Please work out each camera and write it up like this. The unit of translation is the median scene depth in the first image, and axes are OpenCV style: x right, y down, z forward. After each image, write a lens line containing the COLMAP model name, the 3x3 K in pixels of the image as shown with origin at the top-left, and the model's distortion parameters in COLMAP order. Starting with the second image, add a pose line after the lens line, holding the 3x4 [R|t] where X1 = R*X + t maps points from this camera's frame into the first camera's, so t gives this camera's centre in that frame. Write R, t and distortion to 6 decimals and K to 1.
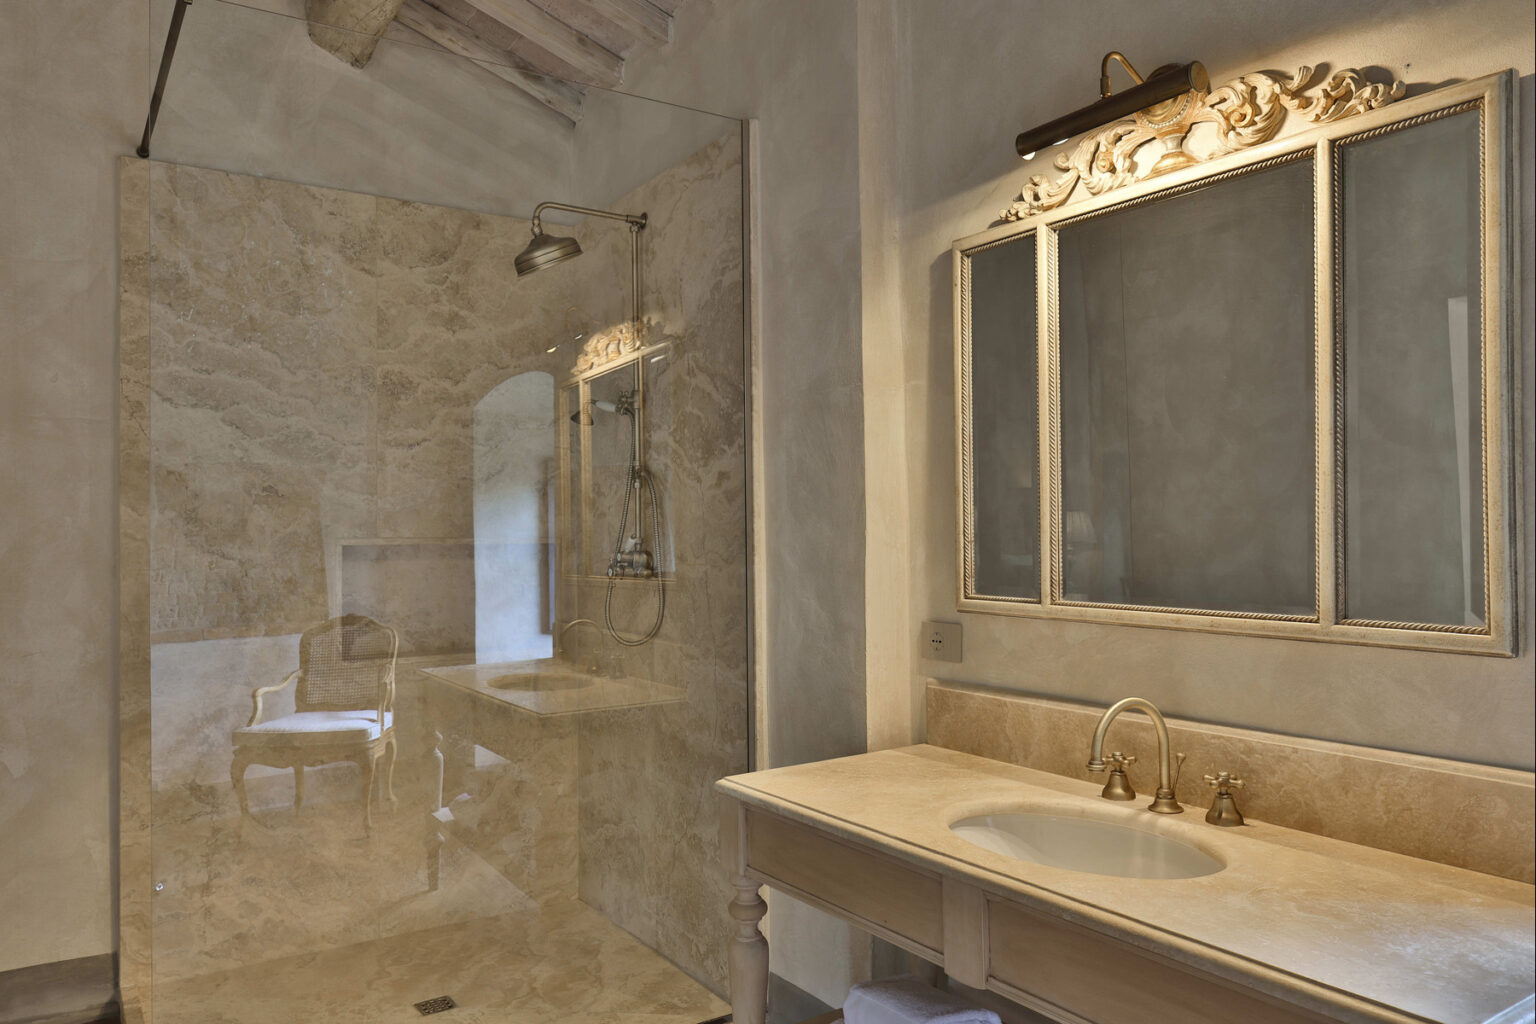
lens RADIAL K [[1085.5, 0, 798.4], [0, 1085.5, 520.5], [0, 0, 1]] dist [0.002287, -0.003240]
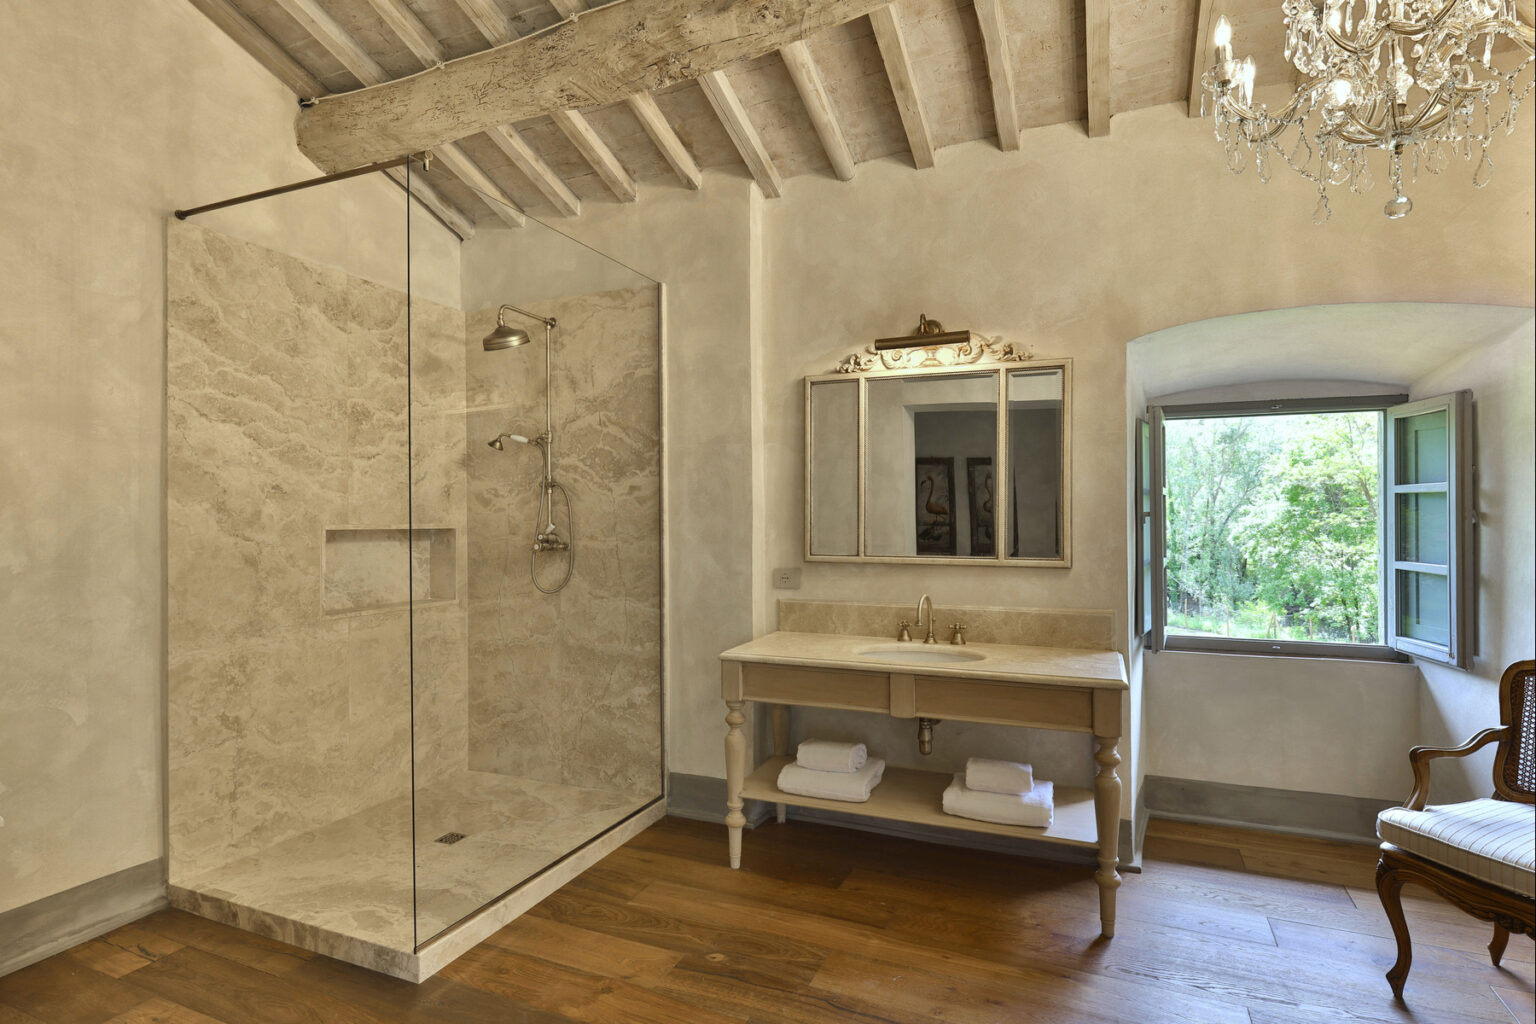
lens RADIAL K [[743.4, 0, 792.9], [0, 743.4, 518.5], [0, 0, 1]] dist [0.001920, 0.001002]
pose [[0.839807, 0.006185, 0.542849, -0.467328], [-0.010017, 0.999941, 0.004103, -0.001162], [-0.542792, -0.008884, 0.839820, -0.102248]]
